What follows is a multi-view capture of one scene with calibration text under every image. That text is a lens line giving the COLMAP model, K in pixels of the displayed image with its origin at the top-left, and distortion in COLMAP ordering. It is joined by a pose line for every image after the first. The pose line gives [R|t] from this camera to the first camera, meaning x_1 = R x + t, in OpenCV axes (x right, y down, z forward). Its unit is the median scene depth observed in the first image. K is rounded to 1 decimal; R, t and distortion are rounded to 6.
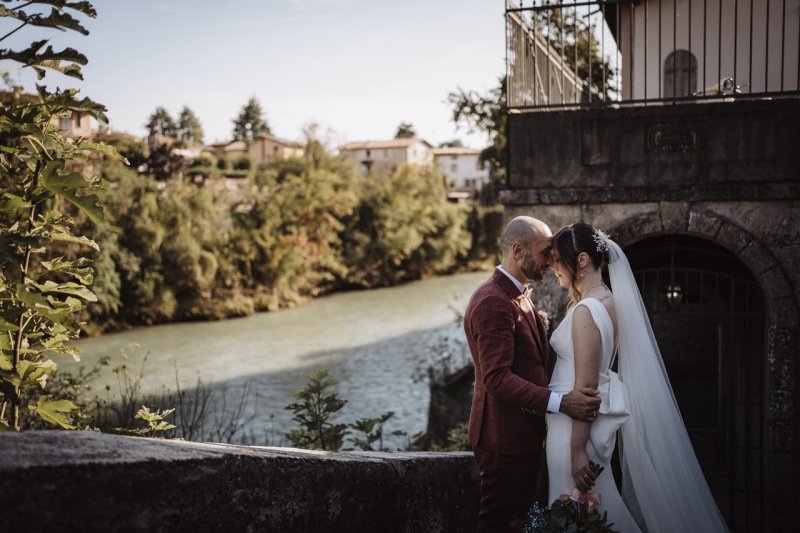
lens RADIAL K [[831.9, 0, 400.0], [0, 831.9, 266.5], [0, 0, 1]] dist [-0.035948, 0.149524]
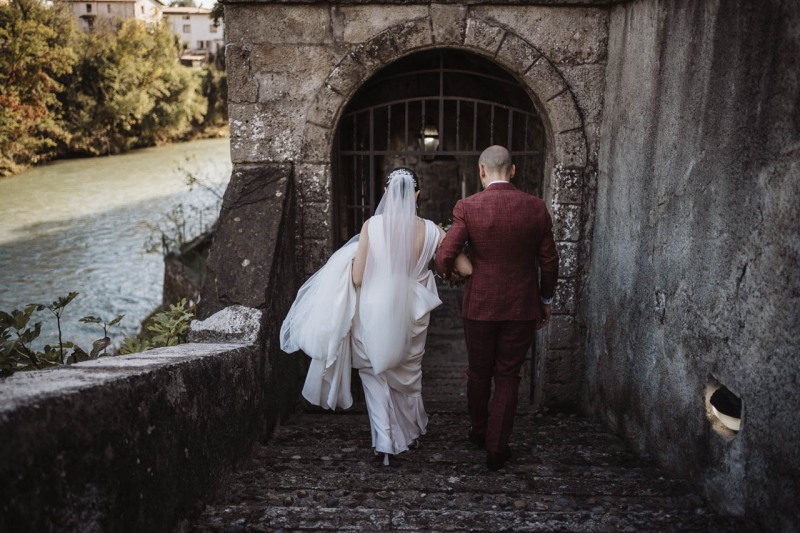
lens RADIAL K [[818.0, 0, 400.0], [0, 818.0, 266.5], [0, 0, 1]] dist [-0.035556, 0.160117]
pose [[0.951459, -0.046234, 0.304283, 0.042046], [-0.003299, 0.987064, 0.160295, 0.036794], [-0.307758, -0.153517, 0.938998, 0.241424]]
